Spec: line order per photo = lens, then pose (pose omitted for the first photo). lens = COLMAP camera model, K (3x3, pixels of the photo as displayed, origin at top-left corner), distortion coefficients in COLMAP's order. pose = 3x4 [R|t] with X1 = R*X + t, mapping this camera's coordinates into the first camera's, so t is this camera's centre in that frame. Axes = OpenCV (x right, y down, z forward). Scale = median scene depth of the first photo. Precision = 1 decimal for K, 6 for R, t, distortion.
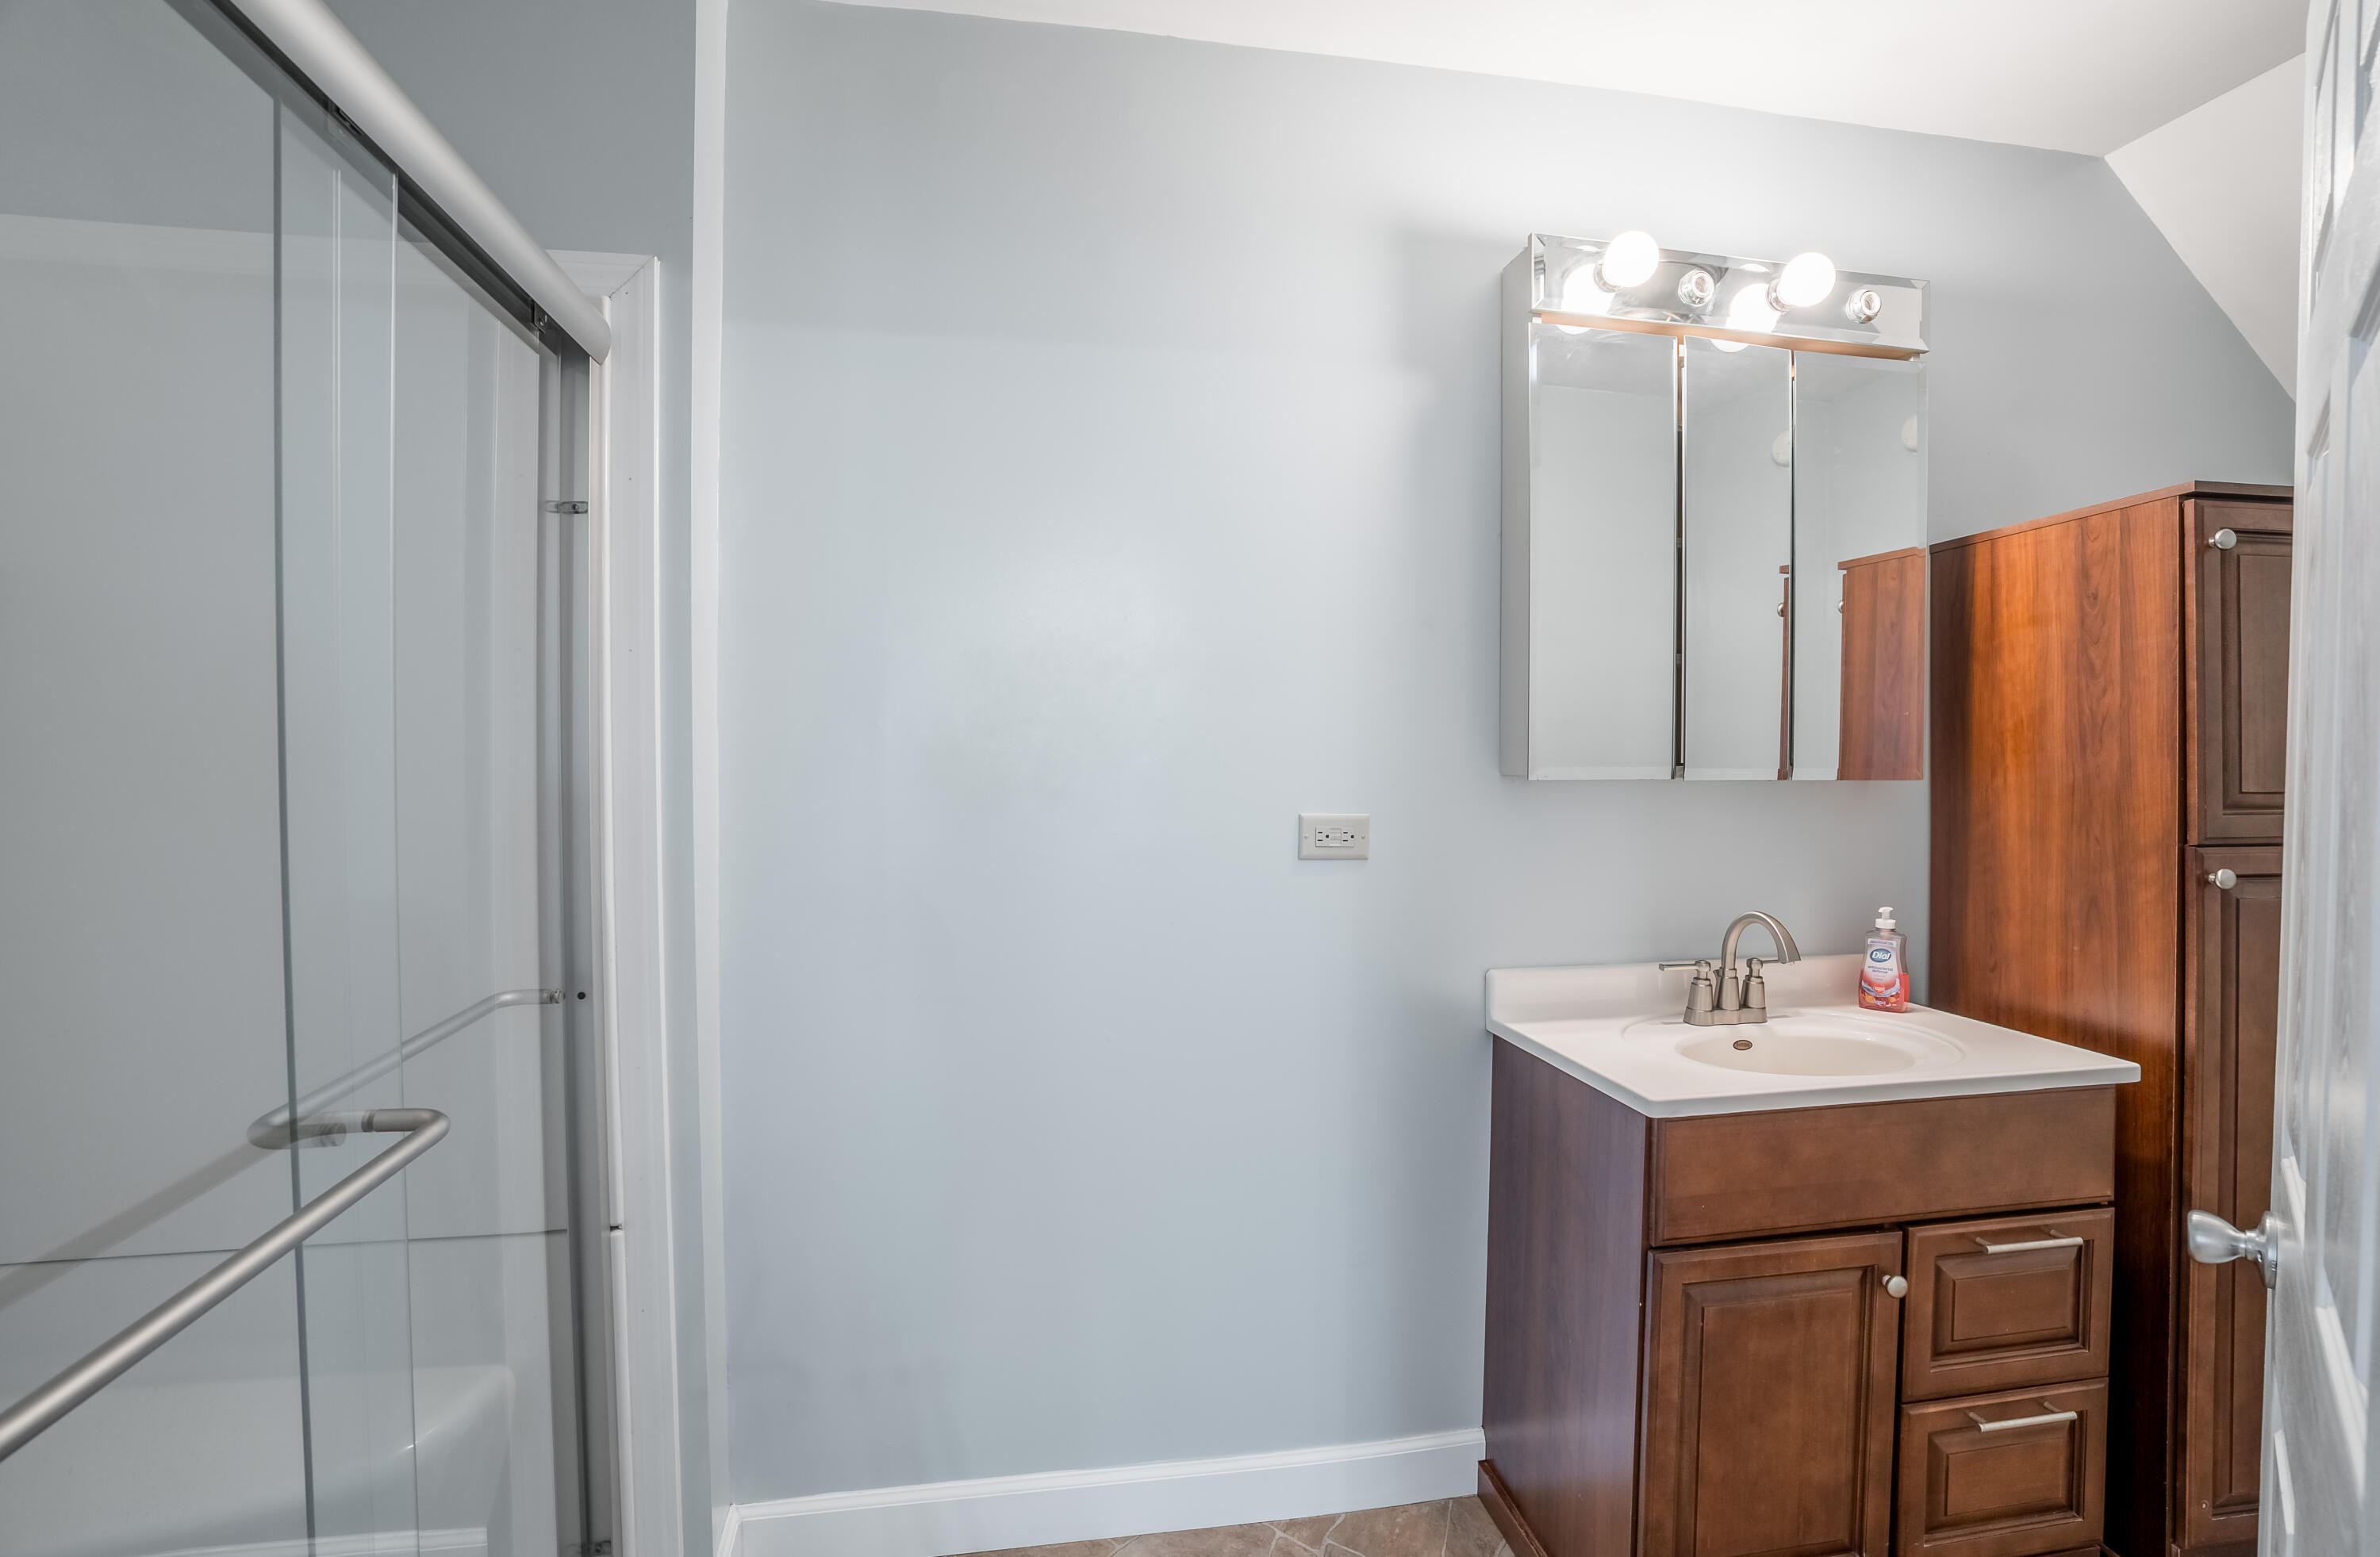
lens RADIAL K [[1098.8, 0, 1183.9], [0, 1098.8, 785.6], [0, 0, 1]] dist [-0.001851, 0.001112]
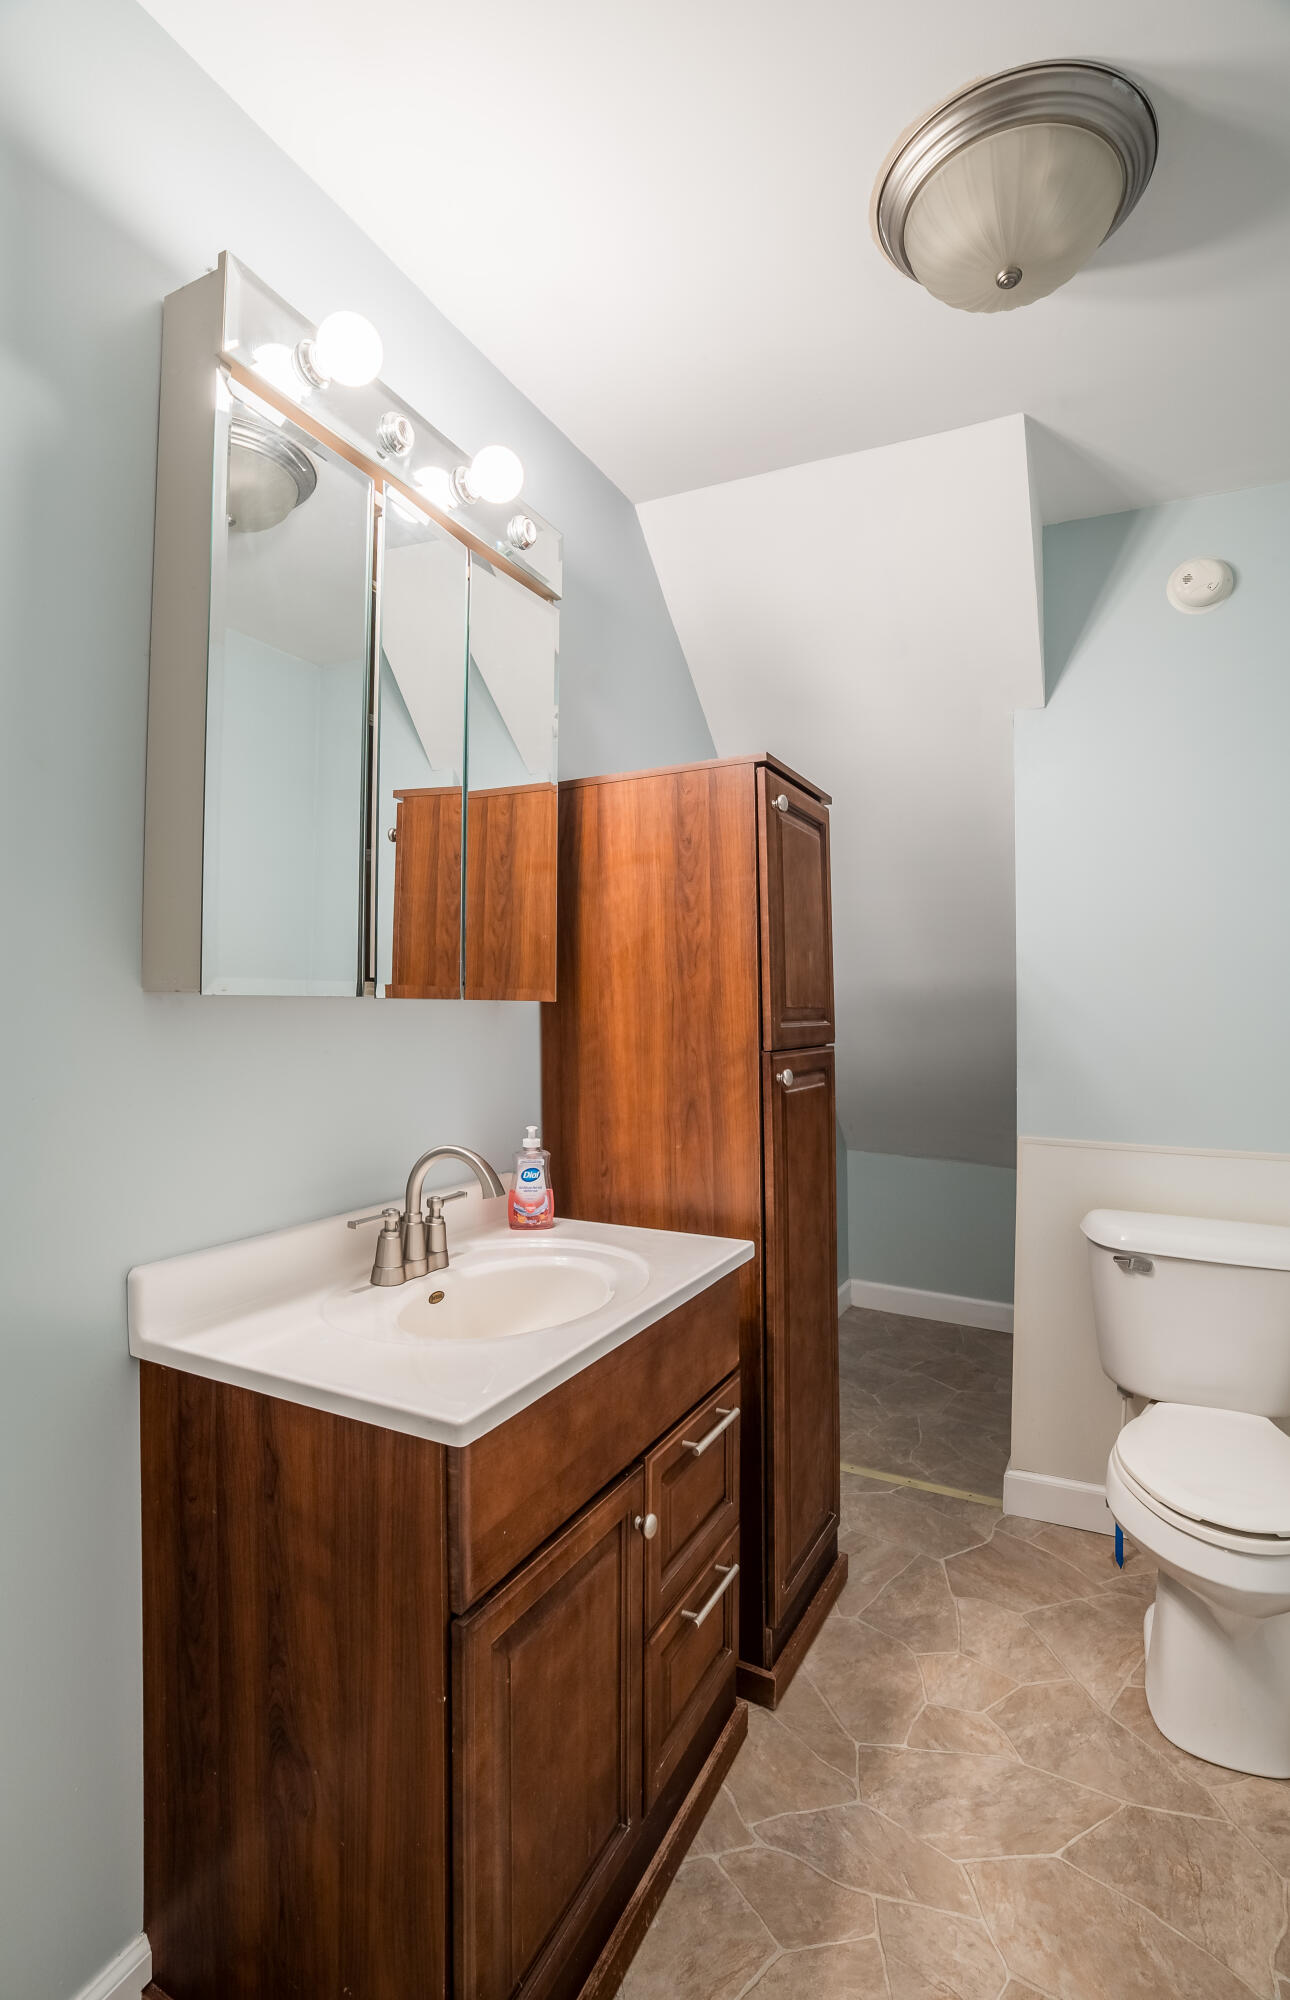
lens RADIAL K [[958.8, 0, 645.0], [0, 958.8, 1000.0], [0, 0, 1]] dist [-0.064950, 0.023483]
pose [[0.602735, 0.008712, 0.797894, -0.003490], [0.016128, 0.999603, -0.023097, 0.017287], [-0.797778, 0.026790, 0.602355, 0.404427]]
